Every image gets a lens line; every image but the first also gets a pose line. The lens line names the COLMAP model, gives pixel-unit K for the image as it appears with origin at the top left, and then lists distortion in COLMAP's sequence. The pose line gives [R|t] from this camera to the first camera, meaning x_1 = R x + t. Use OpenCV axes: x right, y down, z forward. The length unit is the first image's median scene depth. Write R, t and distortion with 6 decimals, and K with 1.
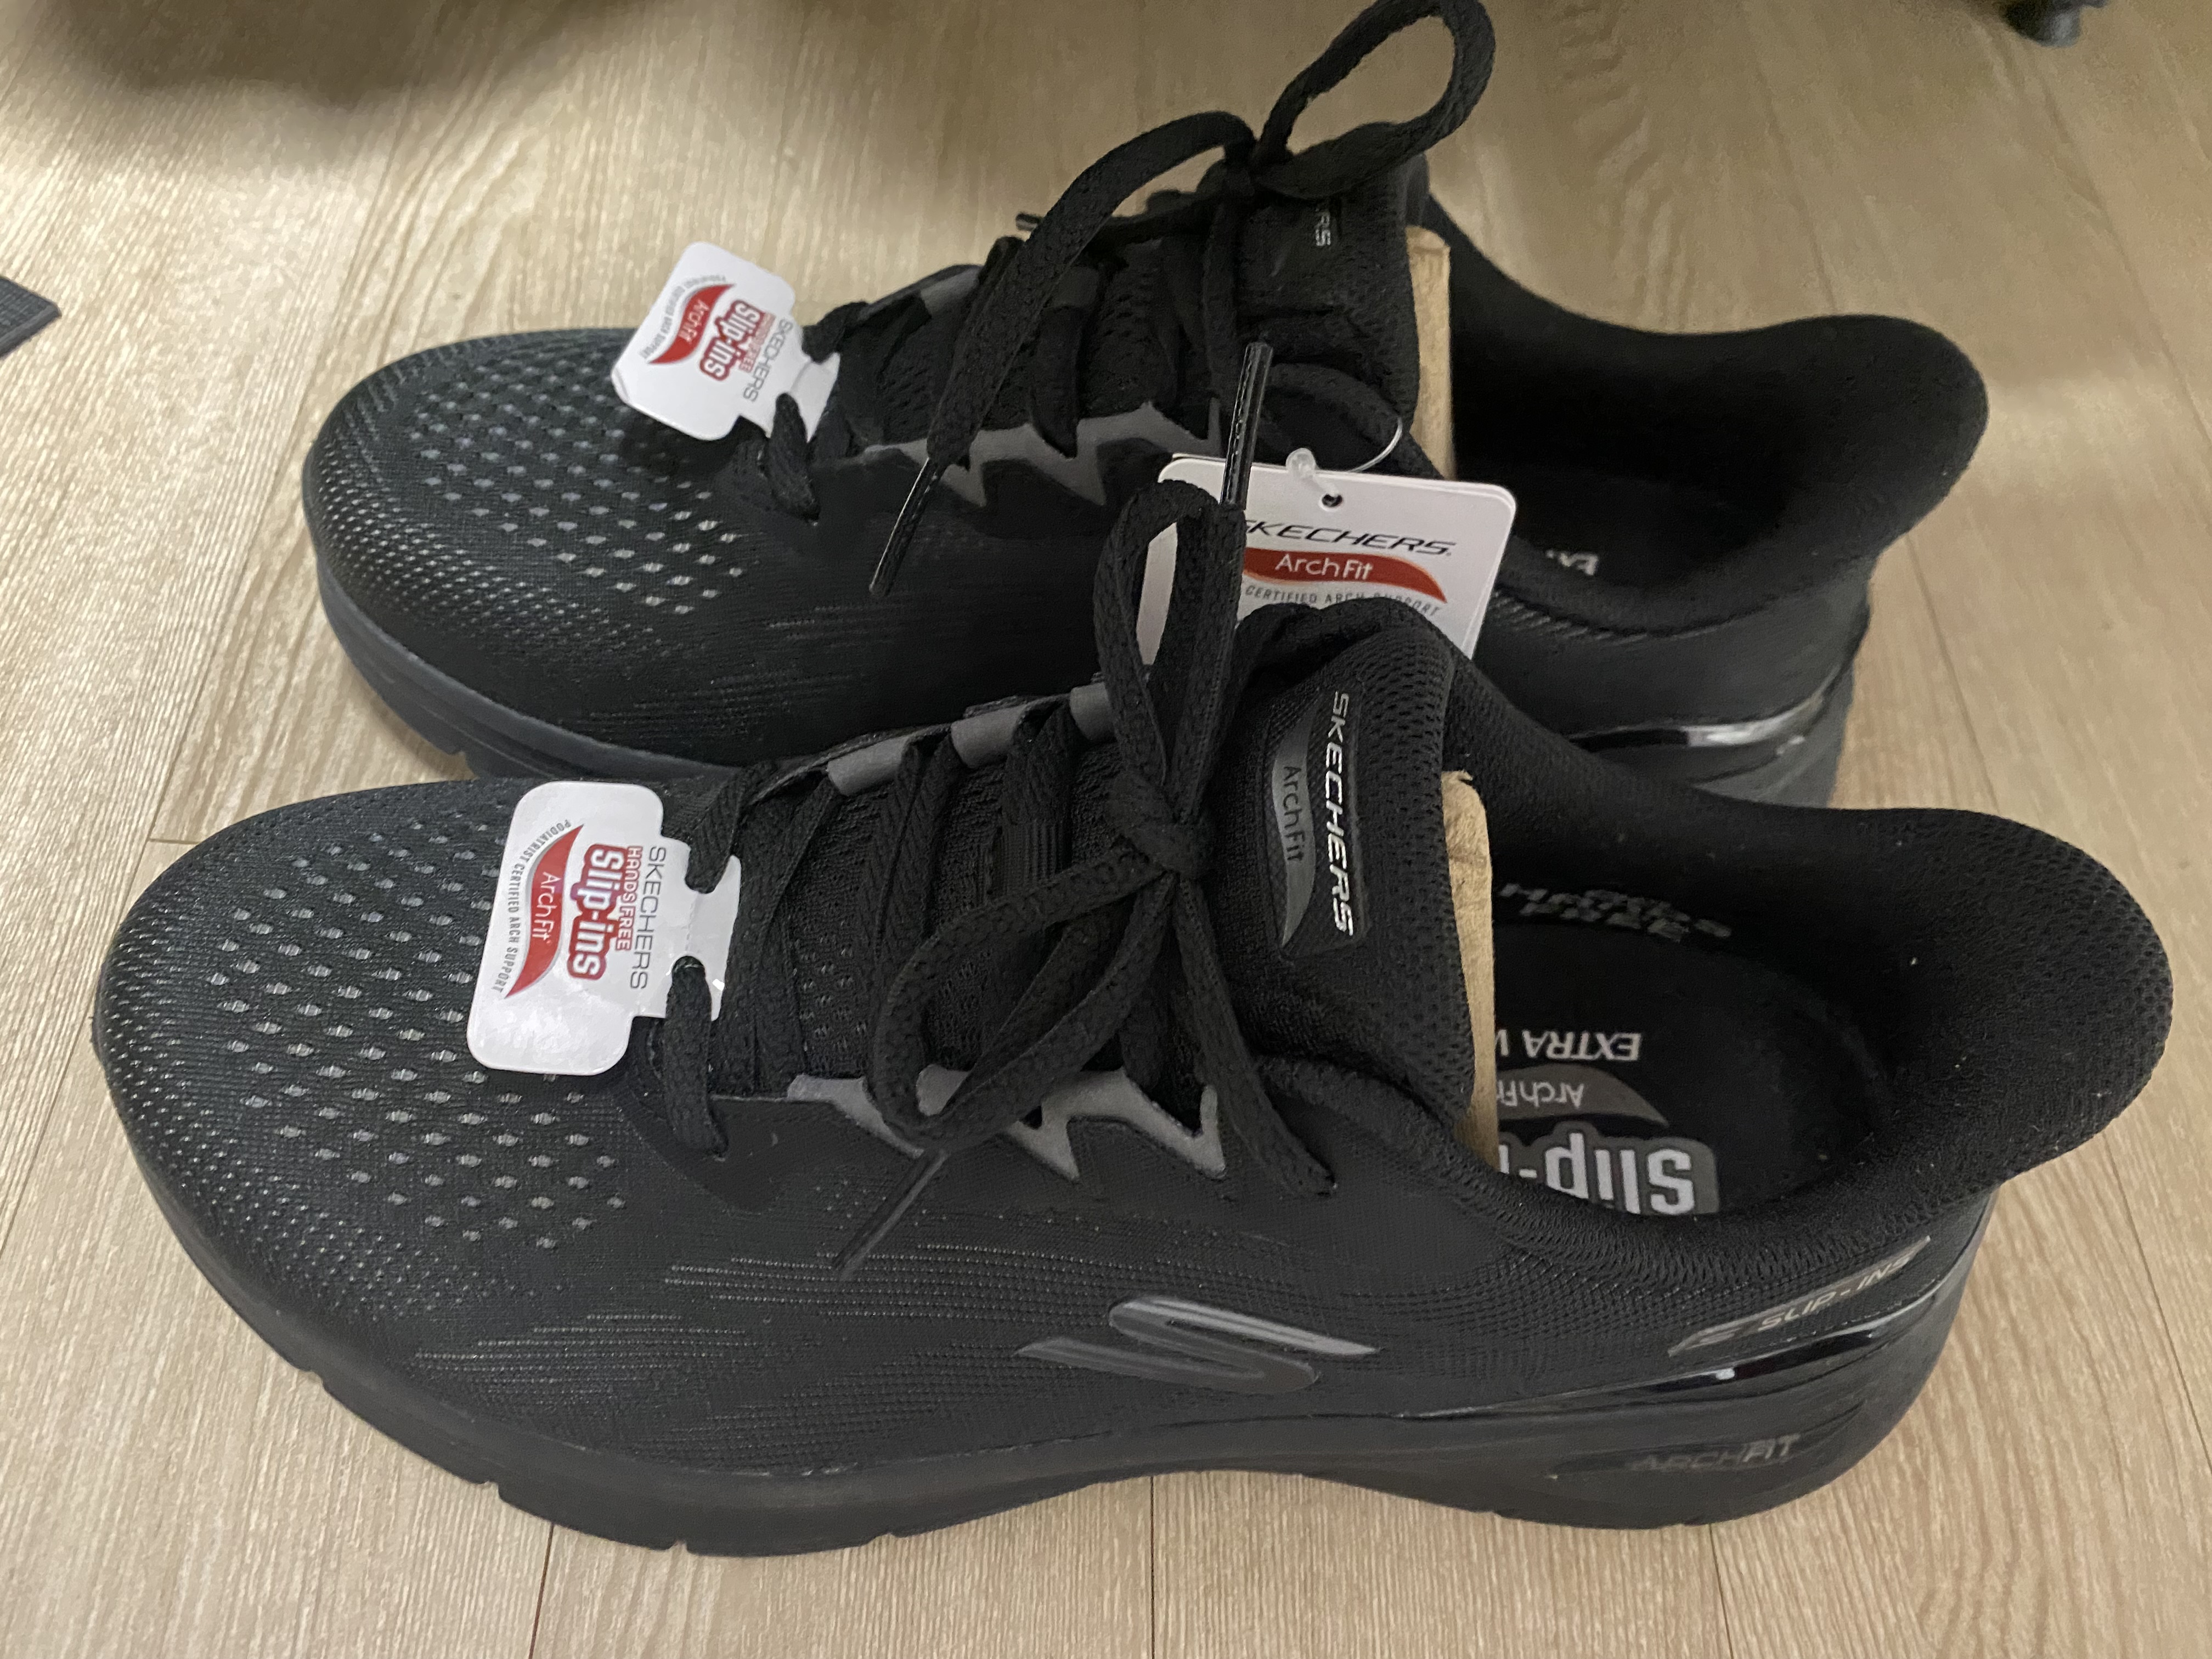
lens RADIAL K [[1525.0, 0, 1103.5], [0, 1525.0, 805.2], [0, 0, 1]] dist [0.032193, -0.027155]
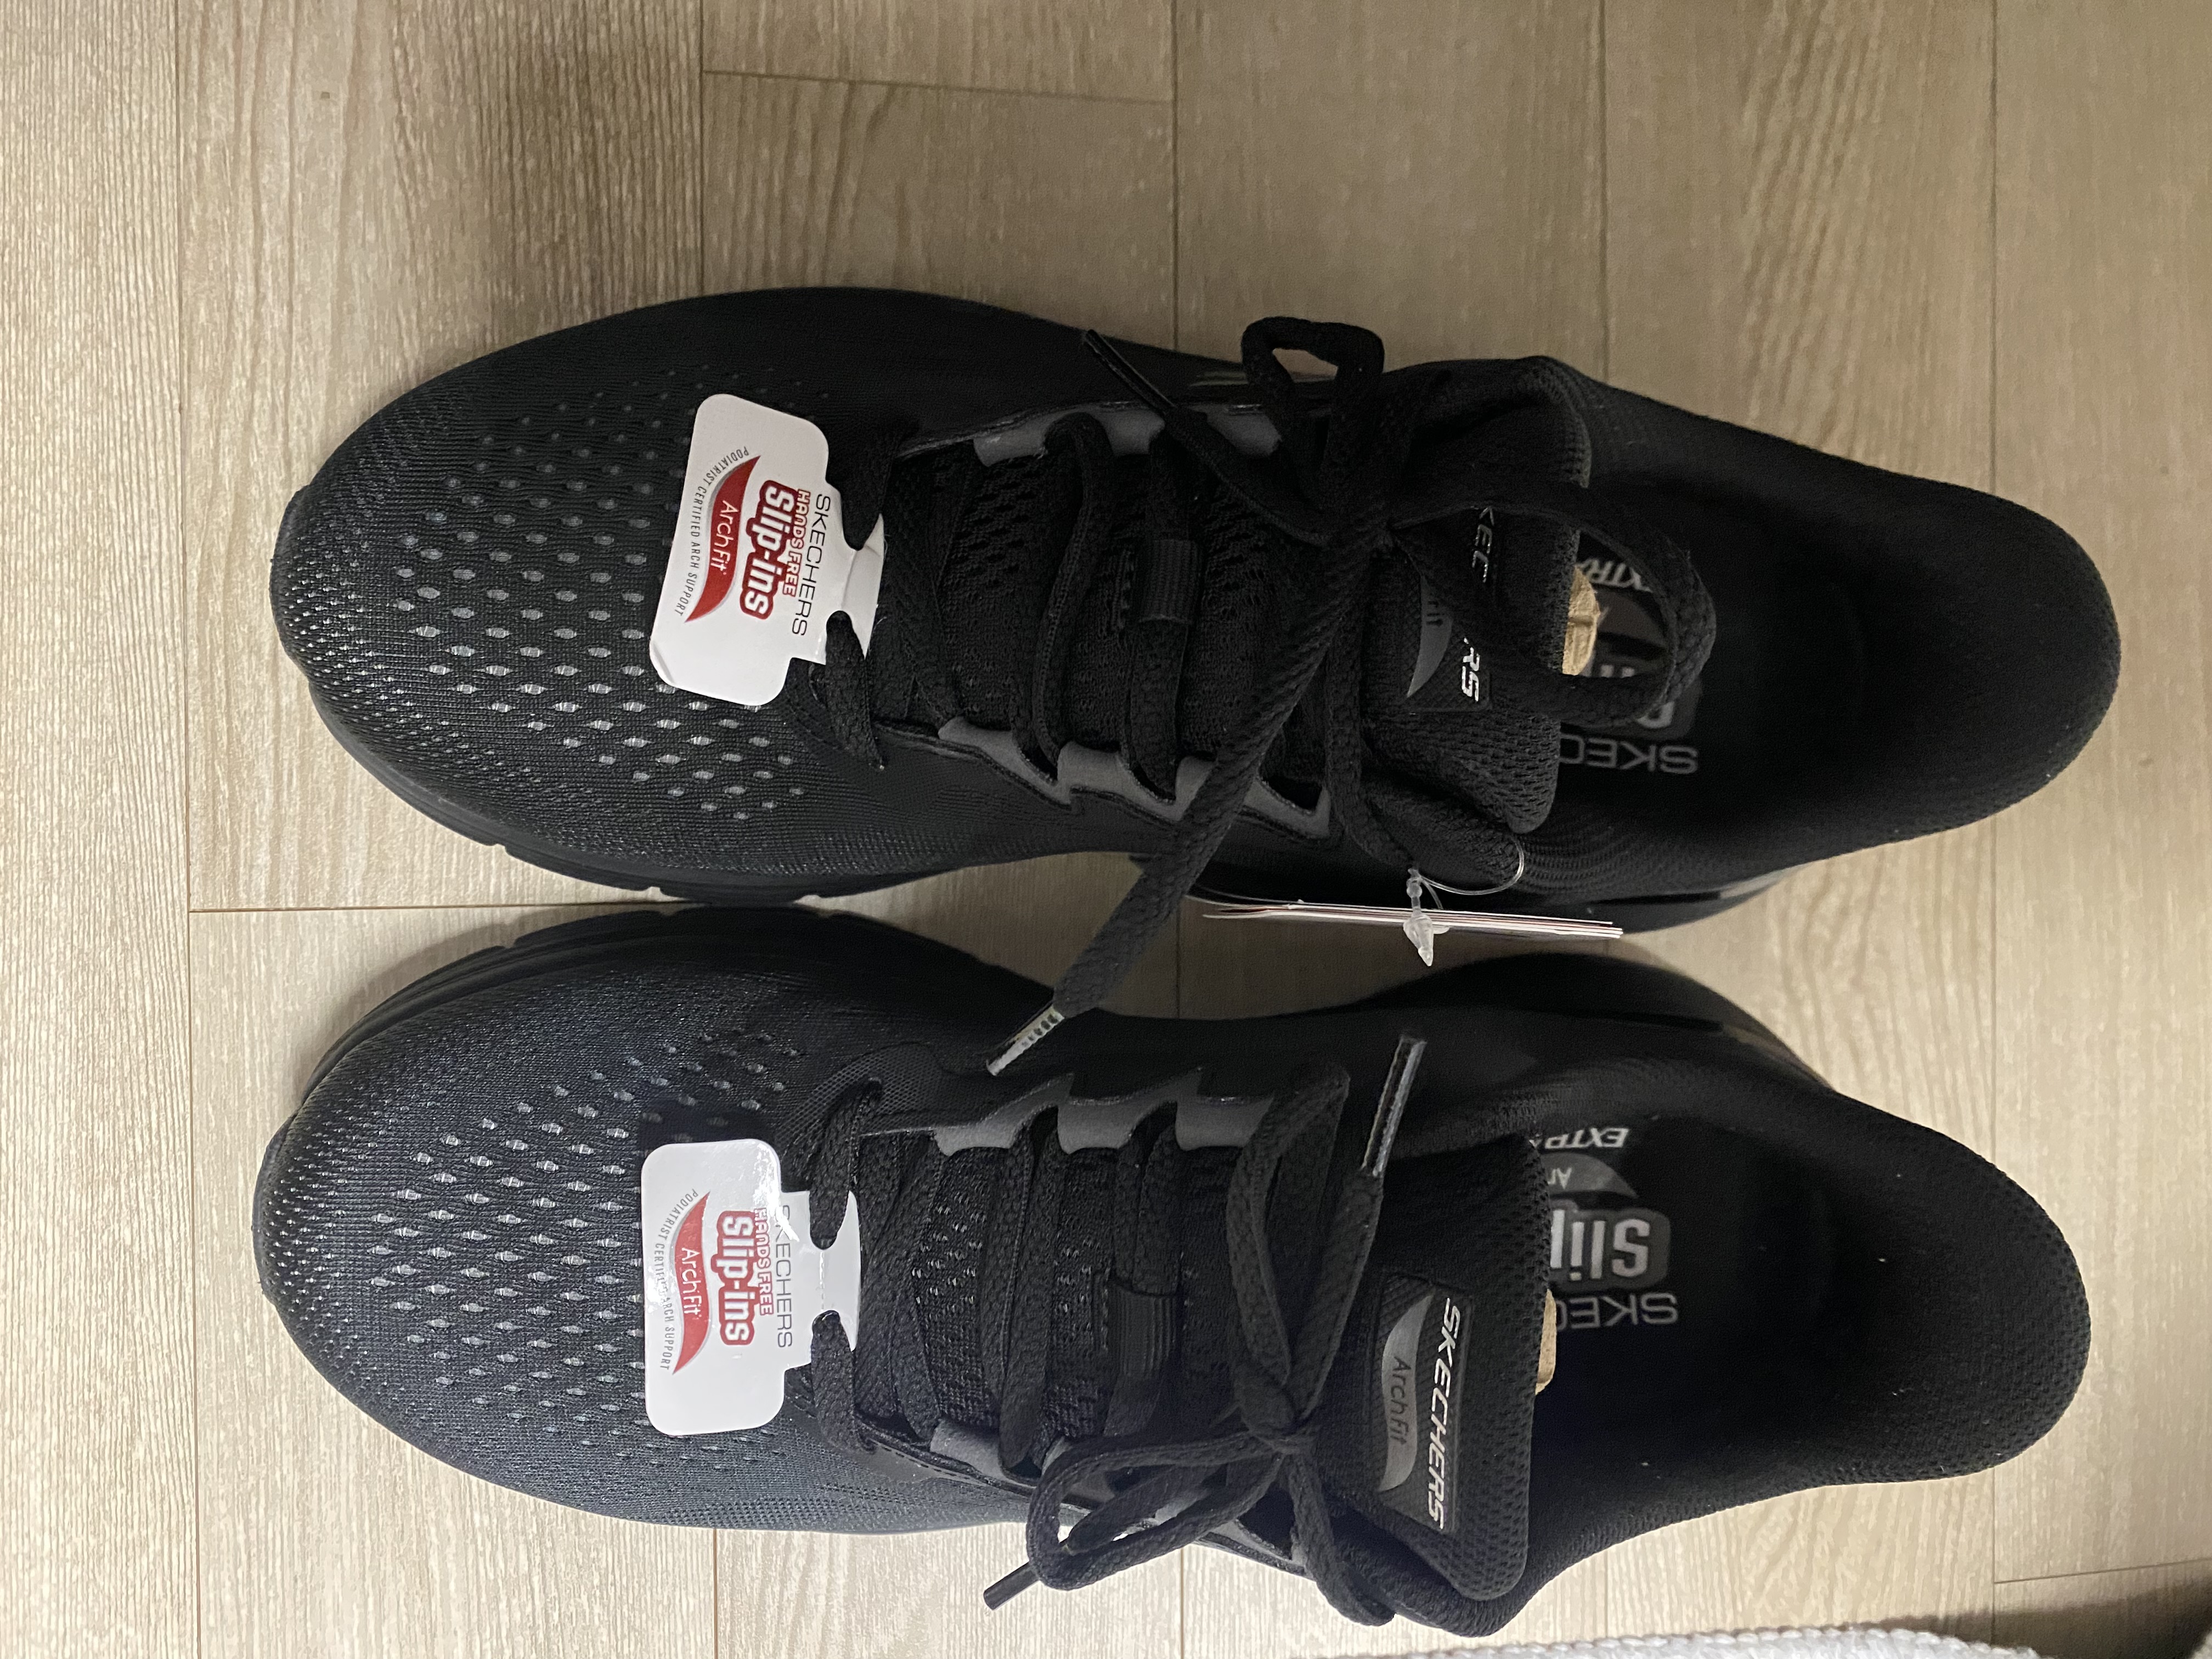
lens RADIAL K [[1525.0, 0, 1103.5], [0, 1525.0, 805.2], [0, 0, 1]] dist [0.032193, -0.027155]
pose [[0.998032, -0.005988, 0.062423, -0.110979], [-0.025896, 0.867240, 0.497217, -0.637200], [-0.057113, -0.497855, 0.865378, 0.166949]]
